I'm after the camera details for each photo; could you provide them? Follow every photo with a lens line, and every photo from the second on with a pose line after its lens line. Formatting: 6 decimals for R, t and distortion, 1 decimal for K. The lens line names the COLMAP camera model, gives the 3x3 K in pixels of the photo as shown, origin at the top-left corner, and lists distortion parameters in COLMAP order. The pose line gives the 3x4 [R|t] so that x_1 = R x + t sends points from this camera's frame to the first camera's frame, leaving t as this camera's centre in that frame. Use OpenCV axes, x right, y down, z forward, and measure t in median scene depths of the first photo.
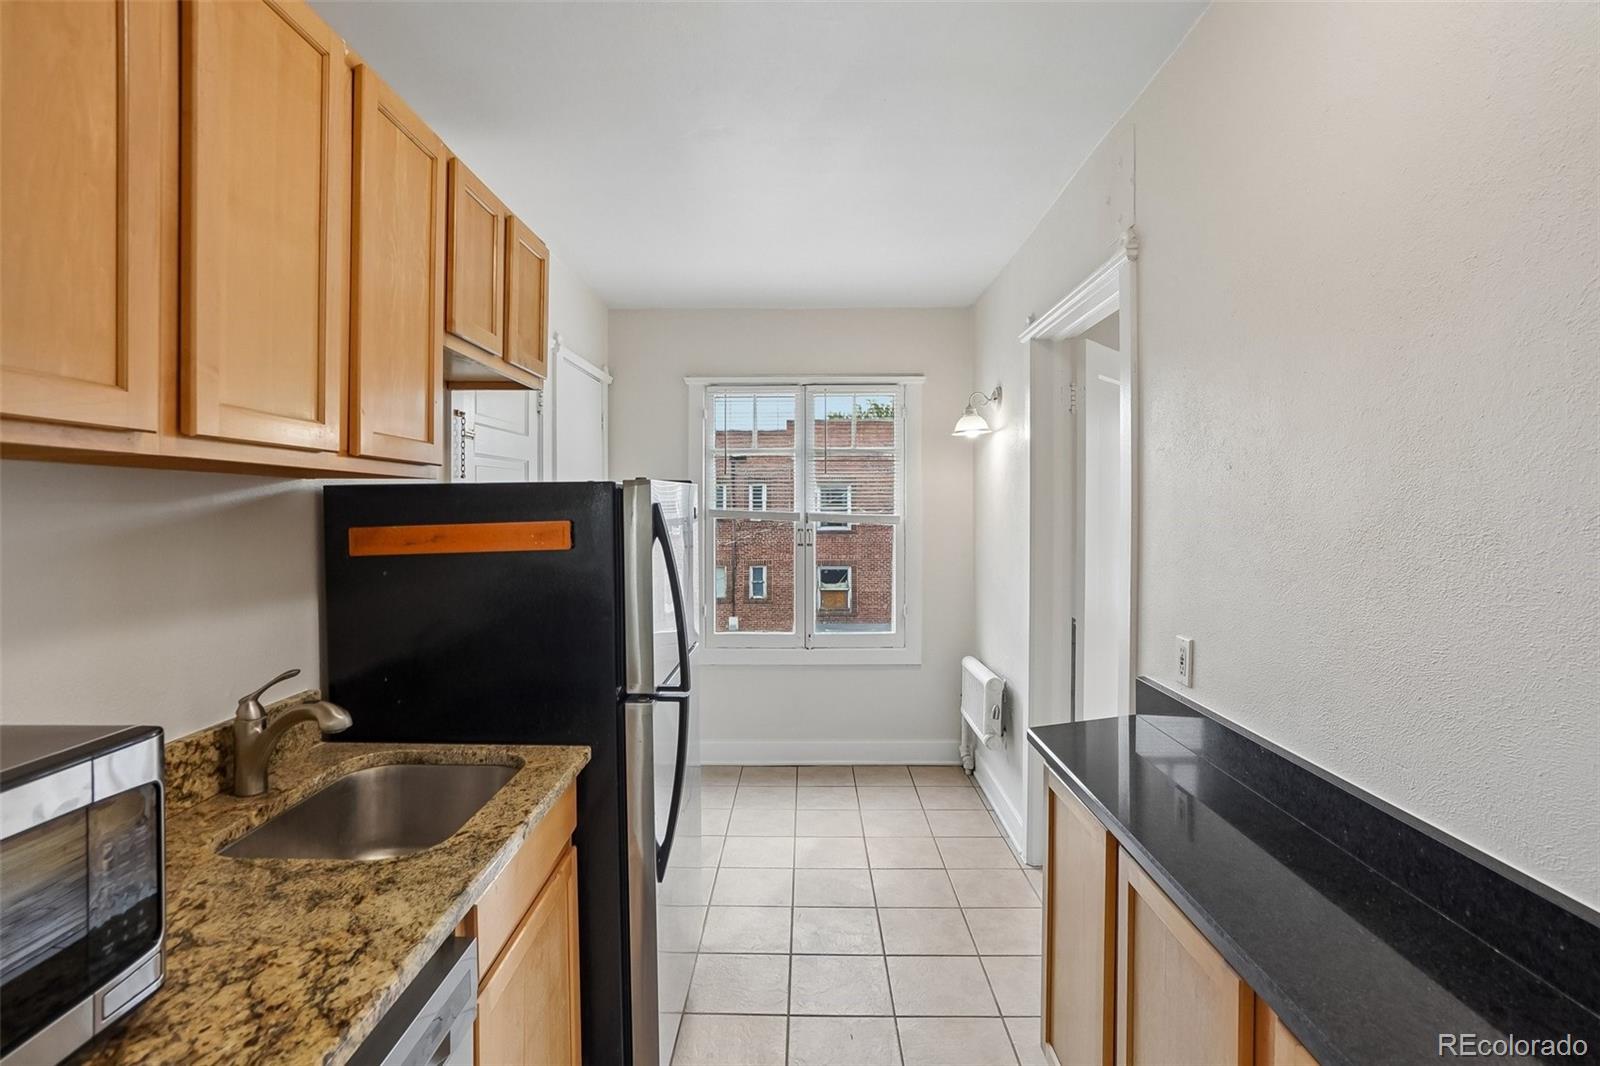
lens RADIAL K [[785.7, 0, 796.3], [0, 785.7, 509.1], [0, 0, 1]] dist [-0.043928, 0.019938]
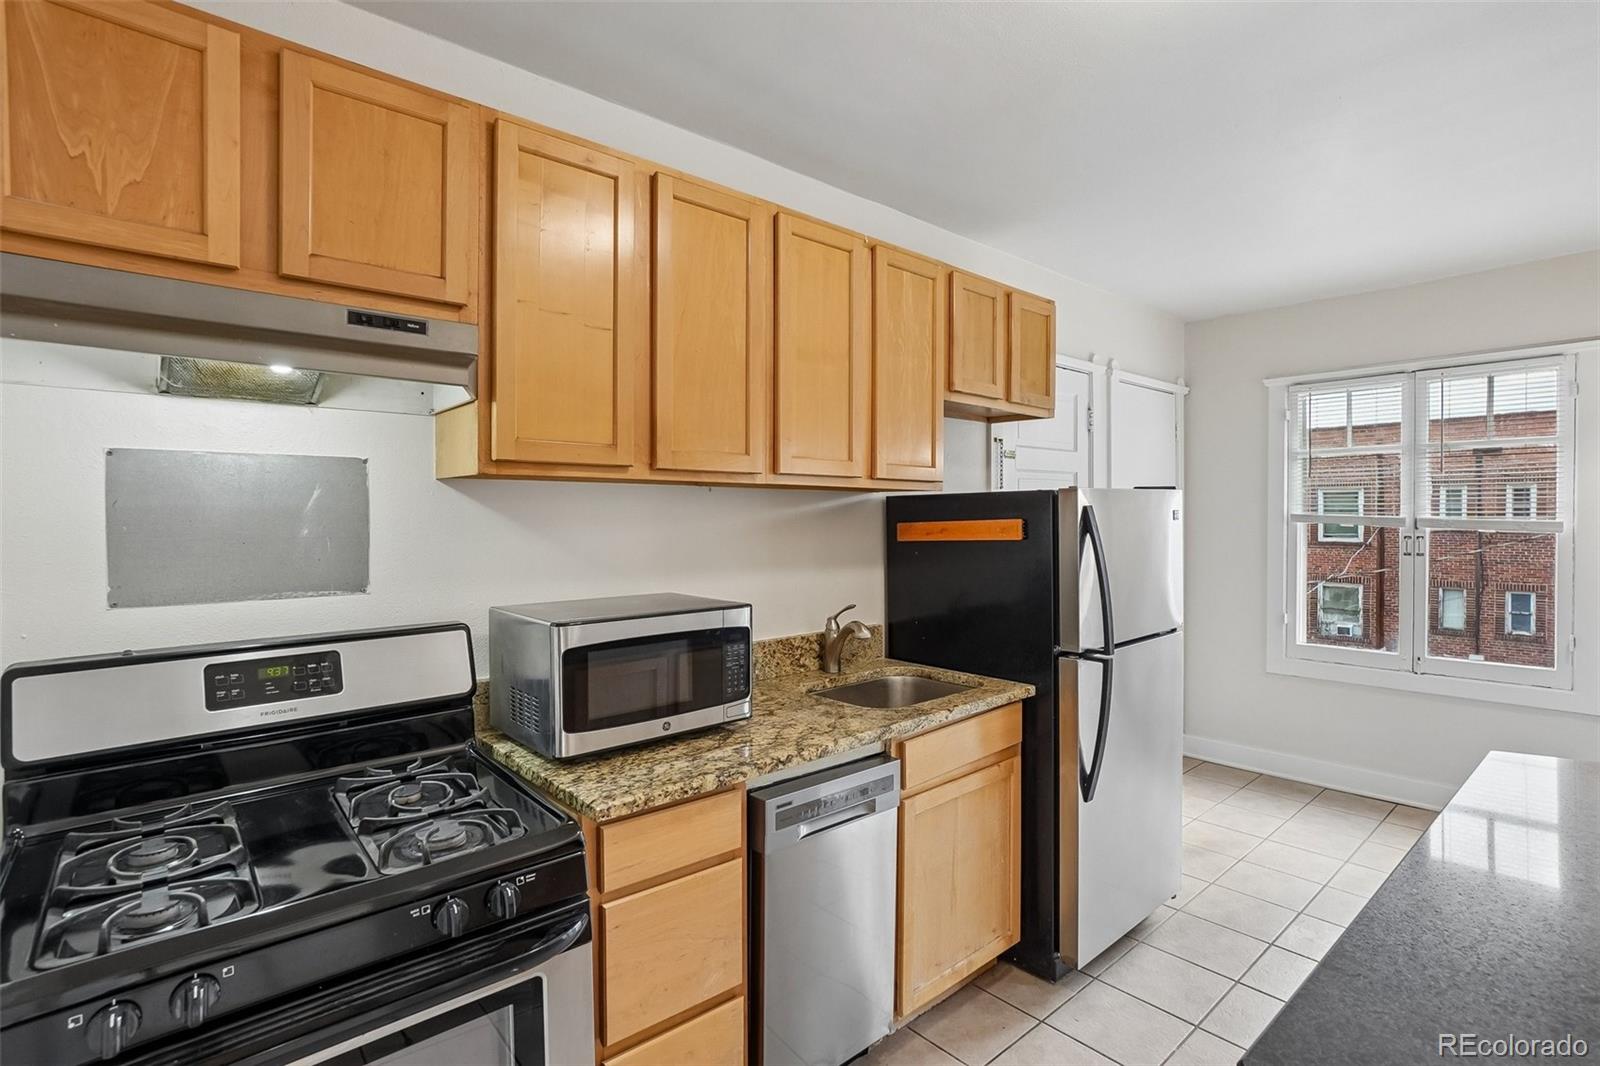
lens RADIAL K [[784.7, 0, 798.9], [0, 784.7, 523.2], [0, 0, 1]] dist [-0.040616, 0.019521]
pose [[0.673539, 0.007025, -0.739118, 0.454134], [-0.001232, 0.999964, 0.008382, 0.010914], [0.739151, -0.004735, 0.673523, -0.210898]]
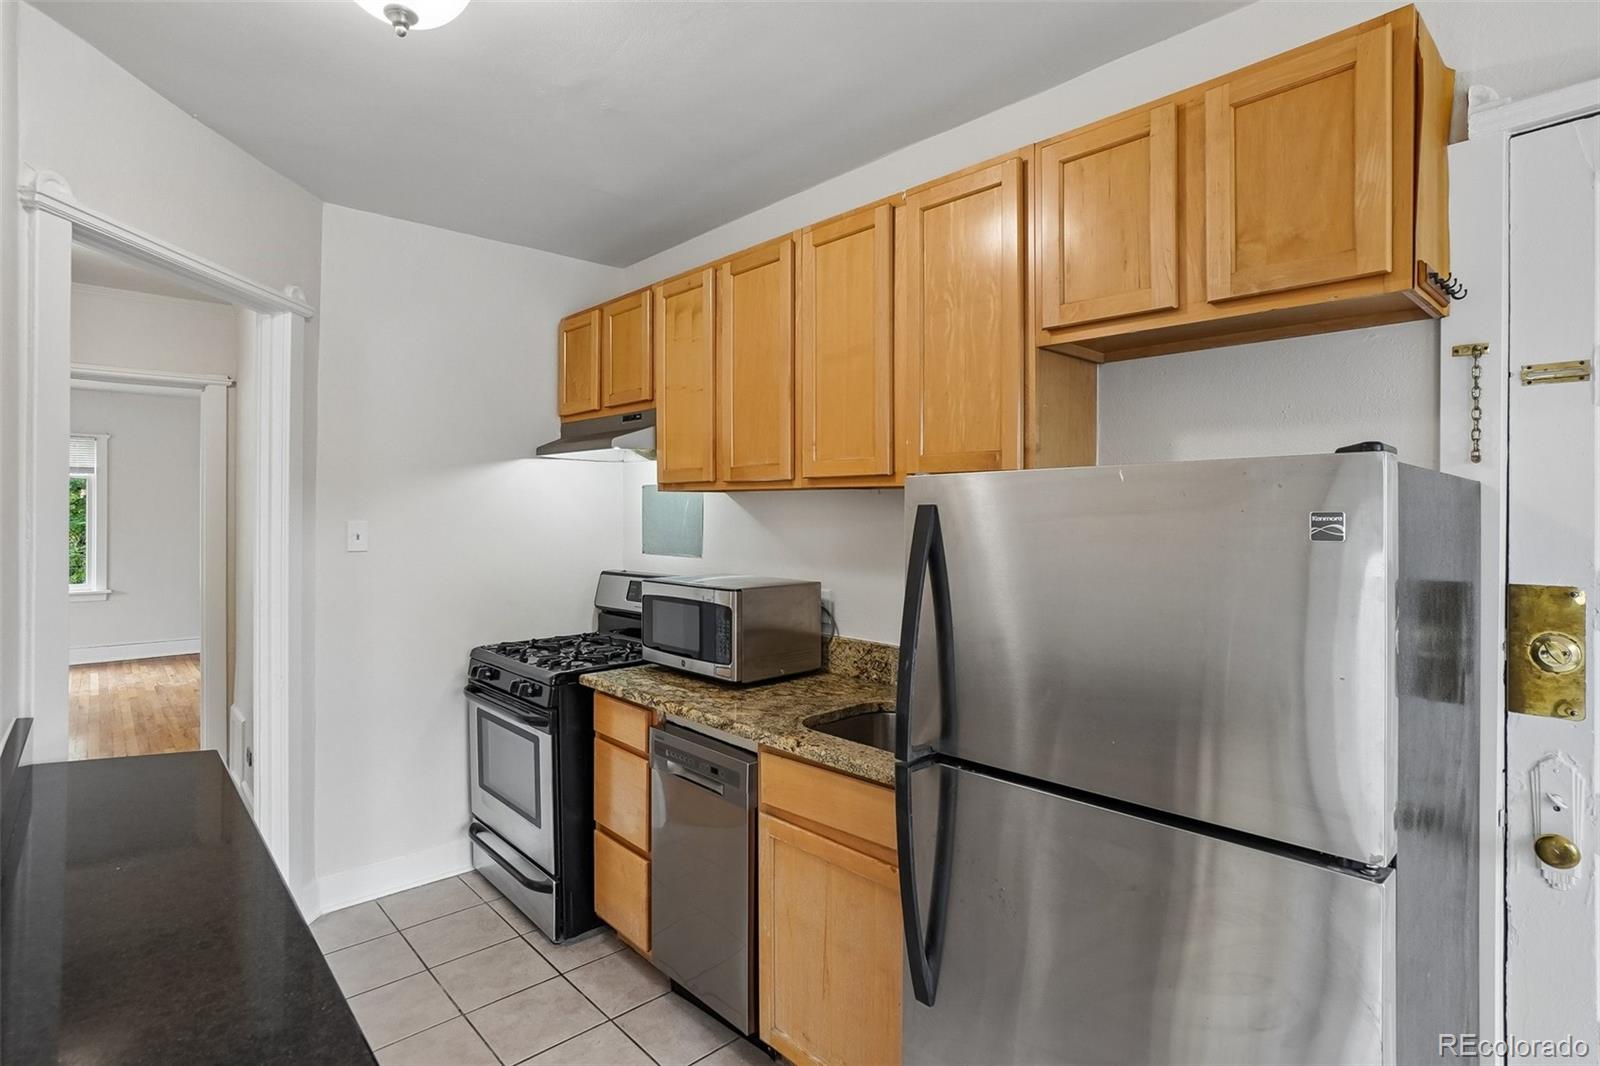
lens RADIAL K [[784.7, 0, 798.9], [0, 784.7, 523.2], [0, 0, 1]] dist [-0.040616, 0.019521]
pose [[-0.719444, -0.000208, -0.694550, 0.443355], [-0.011381, 0.999869, 0.011489, 0.005273], [0.694457, 0.016170, -0.719352, 1.445565]]
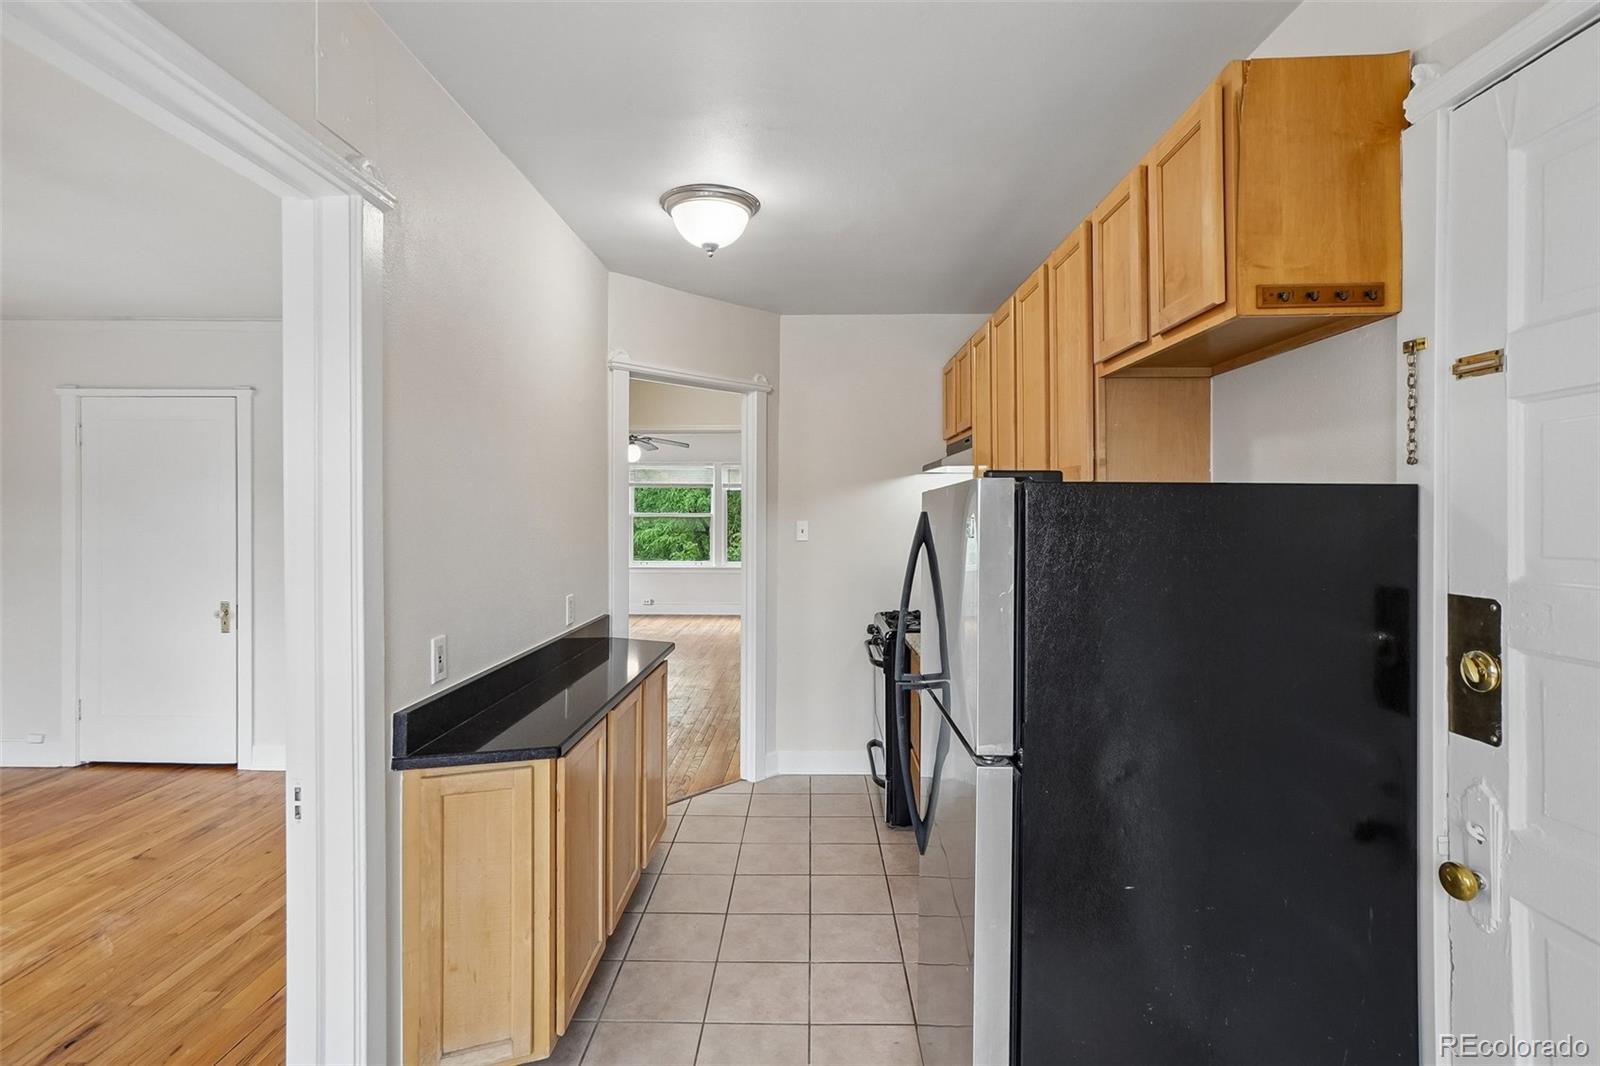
lens RADIAL K [[770.8, 0, 809.0], [0, 770.8, 532.2], [0, 0, 1]] dist [-0.037172, 0.030527]
pose [[-0.999702, -0.007729, -0.023174, 0.015619], [-0.008402, 0.999542, 0.029078, -0.006293], [0.022939, 0.029264, -0.999308, 2.071308]]
